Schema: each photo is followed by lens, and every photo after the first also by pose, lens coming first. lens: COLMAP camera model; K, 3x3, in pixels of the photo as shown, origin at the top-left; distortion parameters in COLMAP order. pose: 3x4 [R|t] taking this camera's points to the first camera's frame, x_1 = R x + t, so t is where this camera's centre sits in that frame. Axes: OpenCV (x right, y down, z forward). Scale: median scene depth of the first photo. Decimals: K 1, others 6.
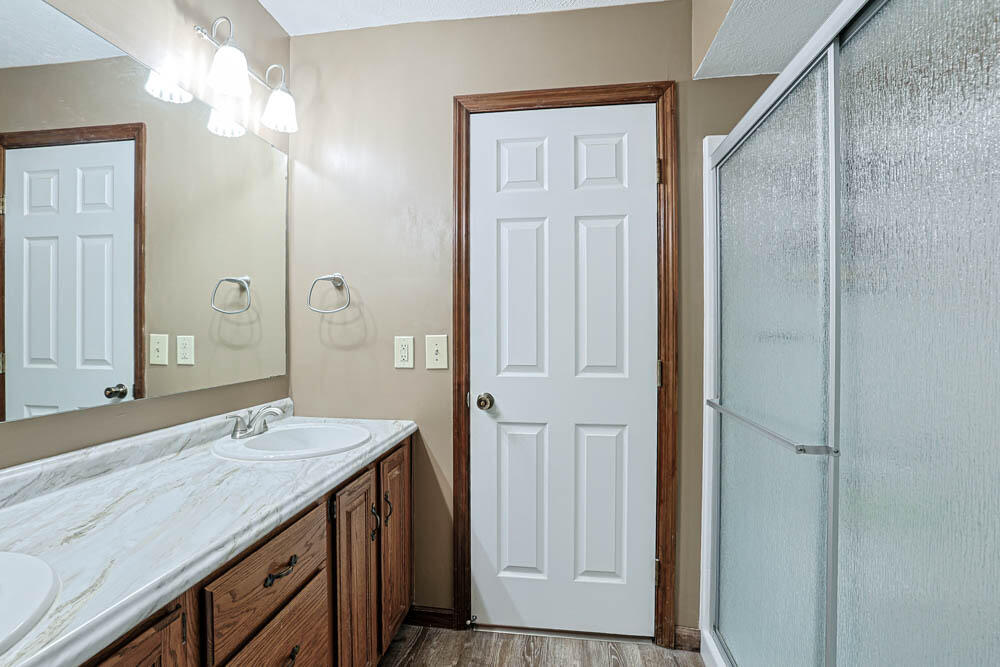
lens RADIAL K [[453.2, 0, 501.2], [0, 453.2, 337.3], [0, 0, 1]] dist [-0.020189, 0.000000]
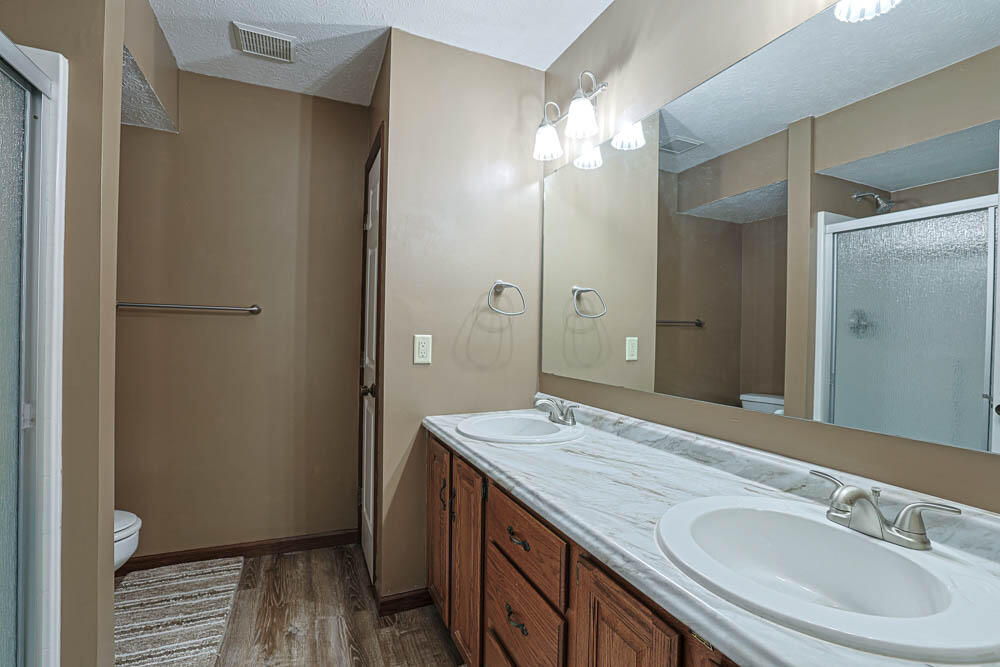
lens RADIAL K [[453.2, 0, 495.8], [0, 453.2, 327.3], [0, 0, 1]] dist [-0.020189, 0.000000]
pose [[-0.852833, -0.022715, -0.521690, 0.156386], [-0.029252, 0.999563, 0.004297, -0.023557], [0.521364, 0.018925, -0.853124, 1.750267]]
